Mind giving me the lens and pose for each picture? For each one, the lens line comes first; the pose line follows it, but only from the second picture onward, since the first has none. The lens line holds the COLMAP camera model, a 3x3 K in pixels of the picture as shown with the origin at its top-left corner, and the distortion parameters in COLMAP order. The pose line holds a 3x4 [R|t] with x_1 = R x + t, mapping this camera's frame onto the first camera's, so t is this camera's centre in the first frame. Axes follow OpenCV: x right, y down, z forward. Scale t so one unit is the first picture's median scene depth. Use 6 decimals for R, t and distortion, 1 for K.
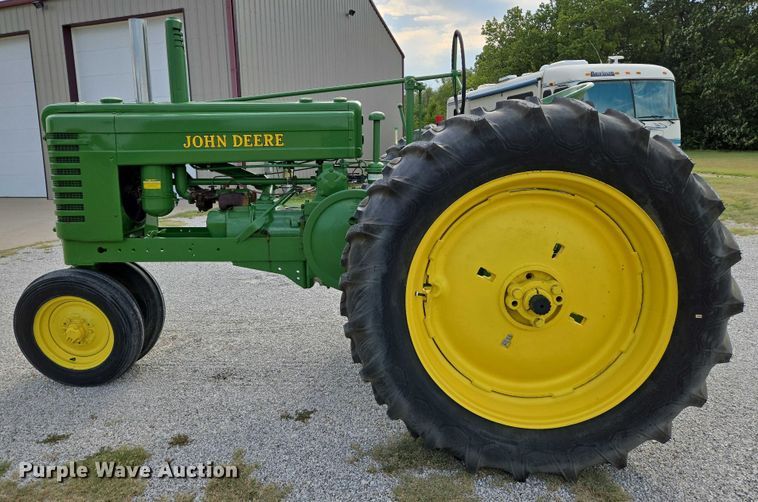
lens RADIAL K [[548.7, 0, 344.4], [0, 548.7, 234.1], [0, 0, 1]] dist [0.046202, -0.013686]
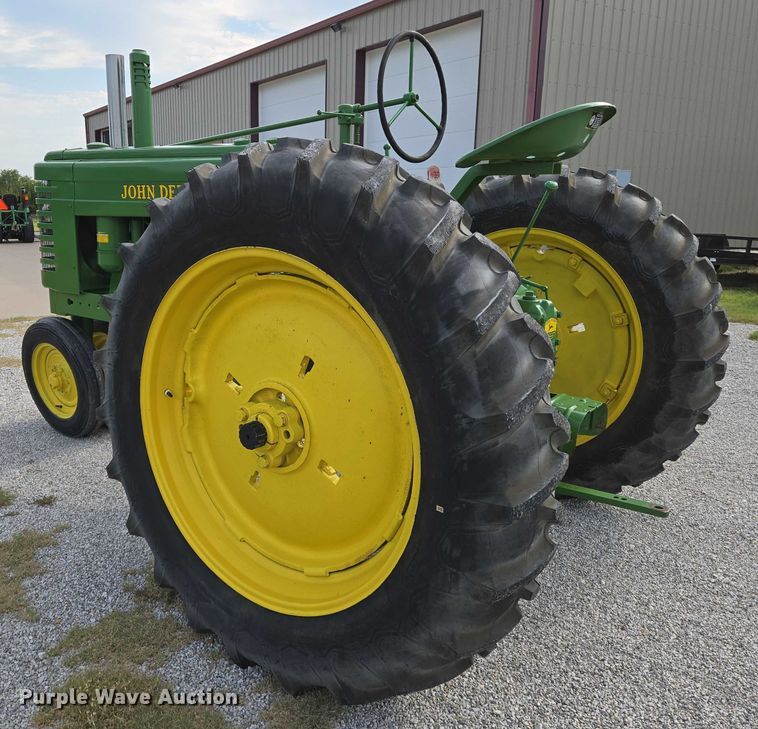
lens RADIAL K [[755.3, 0, 376.8], [0, 755.3, 371.1], [0, 0, 1]] dist [0.061900, 0.000000]
pose [[0.788686, 0.160993, -0.593343, 0.928500], [-0.119958, 0.986853, 0.108313, -0.070385], [0.602979, -0.014248, 0.797629, 0.278762]]
